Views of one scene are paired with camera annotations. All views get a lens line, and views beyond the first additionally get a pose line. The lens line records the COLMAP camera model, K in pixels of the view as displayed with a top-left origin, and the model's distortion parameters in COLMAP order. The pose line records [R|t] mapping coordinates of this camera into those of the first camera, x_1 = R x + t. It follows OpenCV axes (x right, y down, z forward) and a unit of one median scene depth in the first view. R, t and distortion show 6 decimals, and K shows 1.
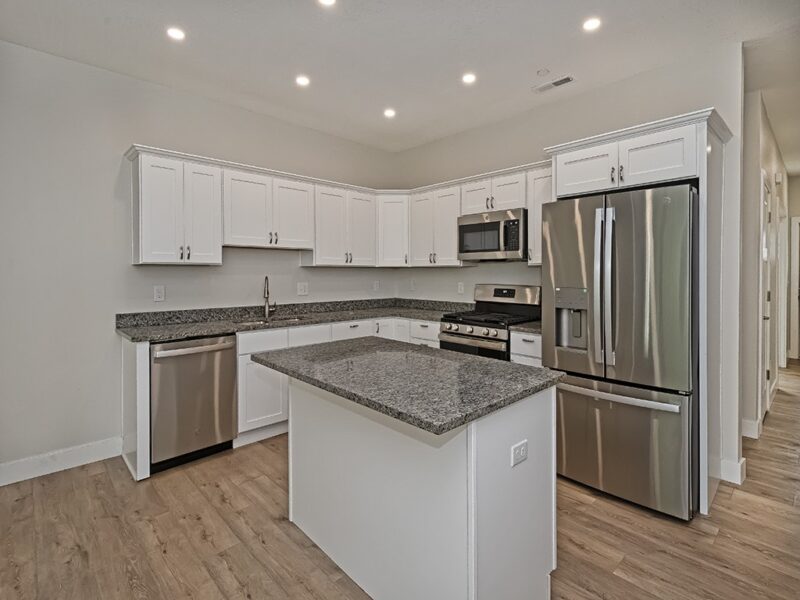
lens RADIAL K [[402.0, 0, 398.4], [0, 402.0, 299.4], [0, 0, 1]] dist [-0.006379, 0.000397]
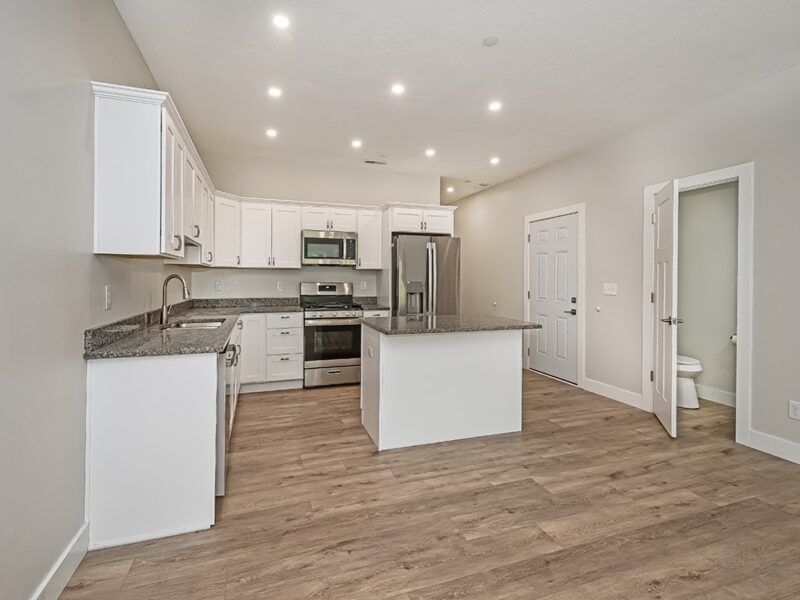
lens RADIAL K [[354.4, 0, 400.8], [0, 354.4, 299.3], [0, 0, 1]] dist [-0.005362, -0.001366]
pose [[0.415852, -0.046333, 0.908251, -1.112710], [0.057998, 0.998020, 0.024357, 0.011121], [-0.907581, 0.042548, 0.417715, 0.350987]]
